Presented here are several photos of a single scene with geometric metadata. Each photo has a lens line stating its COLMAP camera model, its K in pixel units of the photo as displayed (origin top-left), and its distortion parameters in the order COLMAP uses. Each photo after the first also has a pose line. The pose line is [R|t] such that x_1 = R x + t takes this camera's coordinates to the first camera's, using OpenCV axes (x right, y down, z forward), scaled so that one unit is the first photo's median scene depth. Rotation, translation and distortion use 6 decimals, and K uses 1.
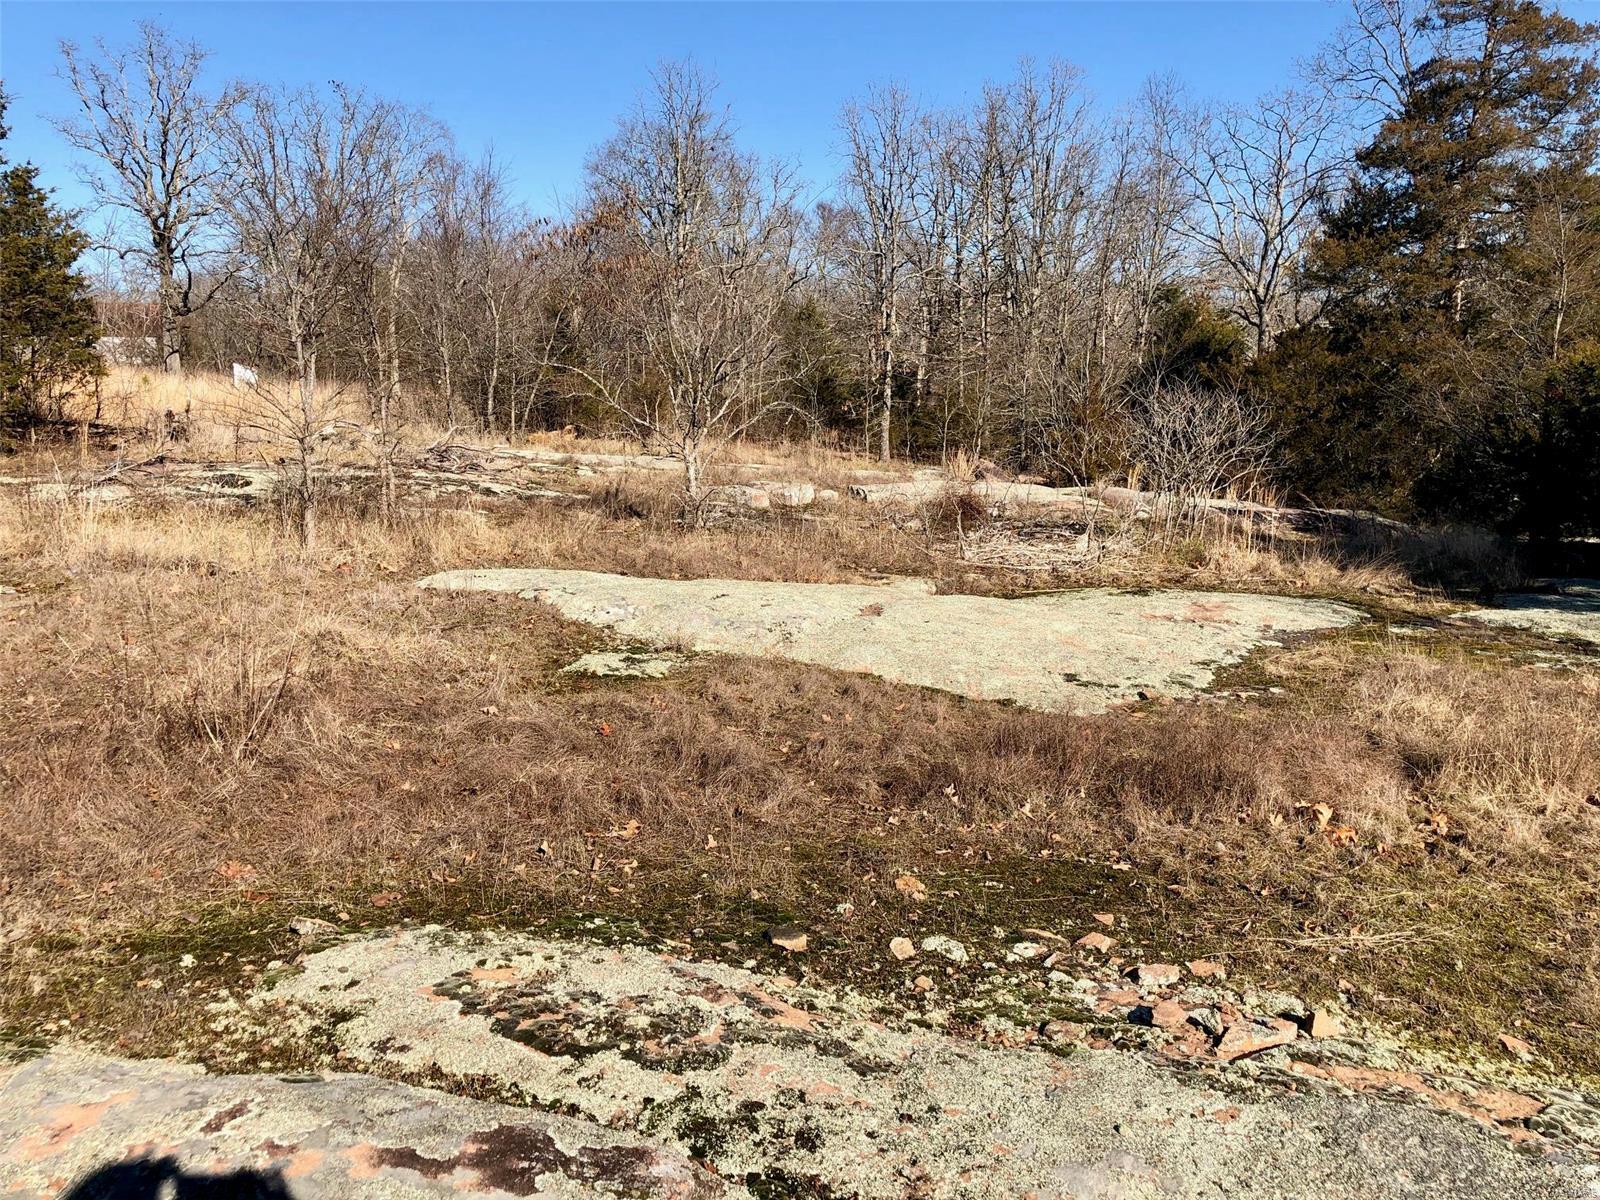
lens RADIAL K [[1296.8, 0, 803.1], [0, 1296.8, 601.9], [0, 0, 1]] dist [0.030969, -0.009259]
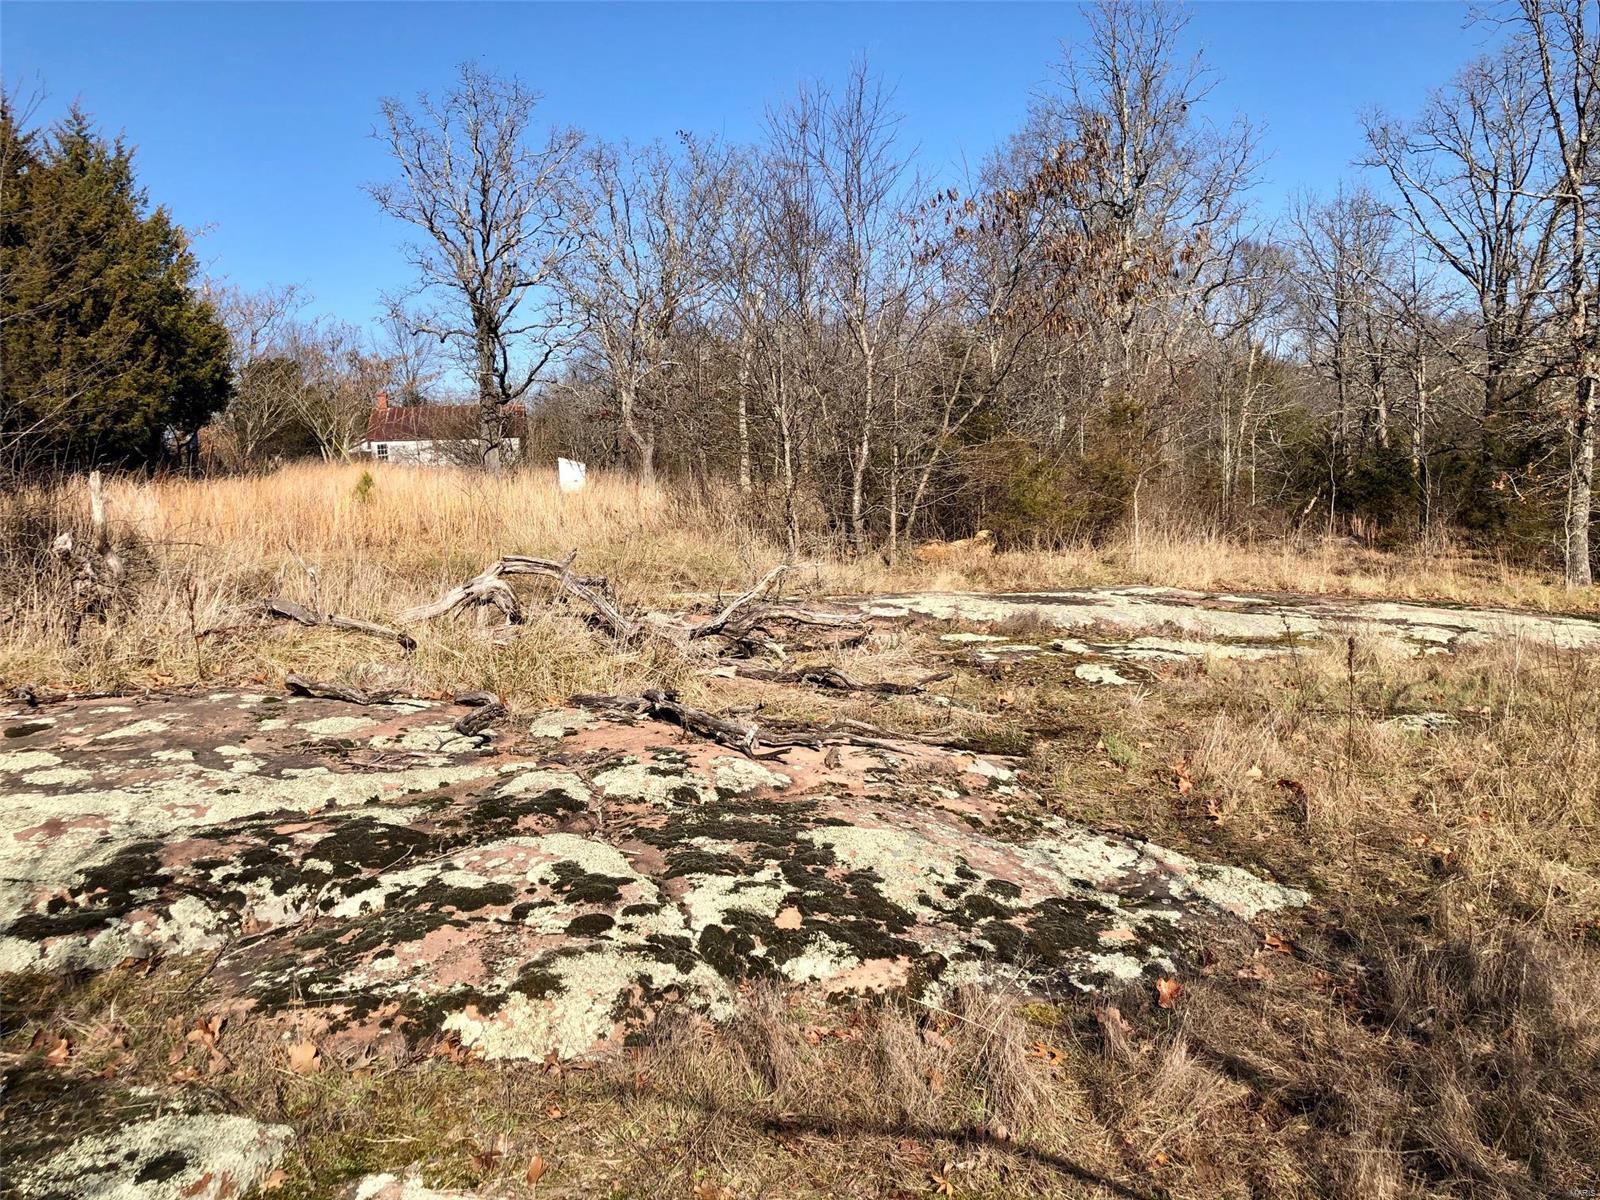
lens RADIAL K [[1296.8, 0, 799.9], [0, 1296.8, 601.7], [0, 0, 1]] dist [0.030969, -0.009259]
pose [[0.962535, -0.007582, -0.271052, -0.099240], [-0.009903, 0.997959, -0.063082, -0.064494], [0.270977, 0.063403, 0.960495, 0.401940]]
